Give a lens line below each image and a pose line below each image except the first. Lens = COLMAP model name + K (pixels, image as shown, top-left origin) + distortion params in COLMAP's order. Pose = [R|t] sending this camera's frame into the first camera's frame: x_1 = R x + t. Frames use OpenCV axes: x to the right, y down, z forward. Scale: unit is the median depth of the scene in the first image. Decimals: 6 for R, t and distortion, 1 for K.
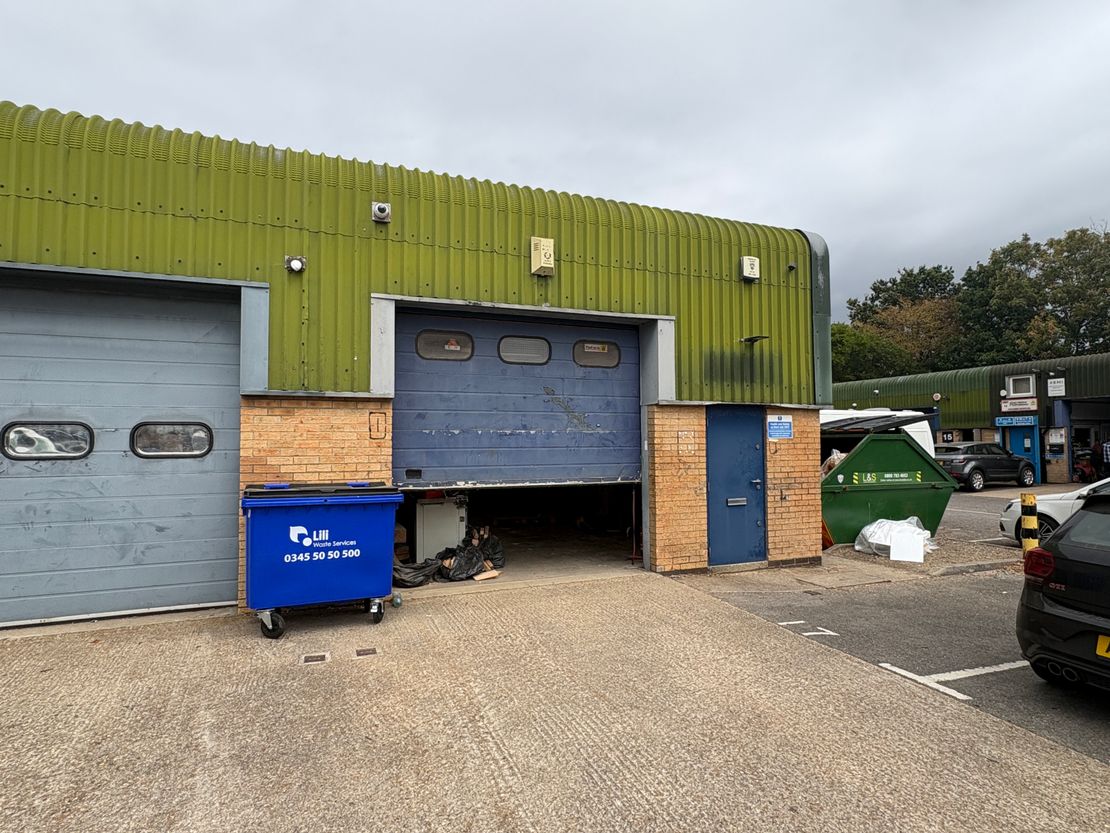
lens RADIAL K [[605.8, 0, 555.0], [0, 605.8, 416.5], [0, 0, 1]] dist [-0.000142, 0.000125]
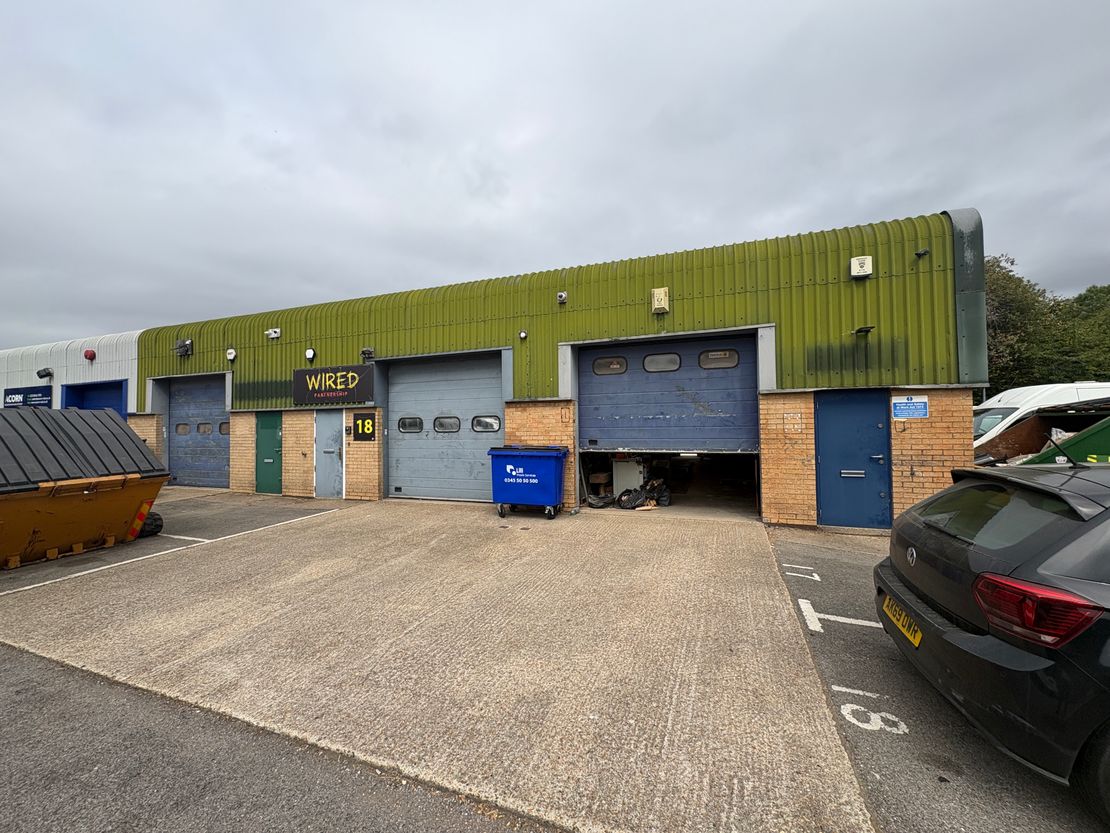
lens RADIAL K [[449.4, 0, 555.0], [0, 449.4, 416.5], [0, 0, 1]] dist [0.000738, 0.000010]
pose [[0.728844, -0.019098, -0.684413, 0.543518], [0.035848, 0.999304, 0.010292, 0.003782], [0.683740, -0.032036, 0.729022, -0.004691]]
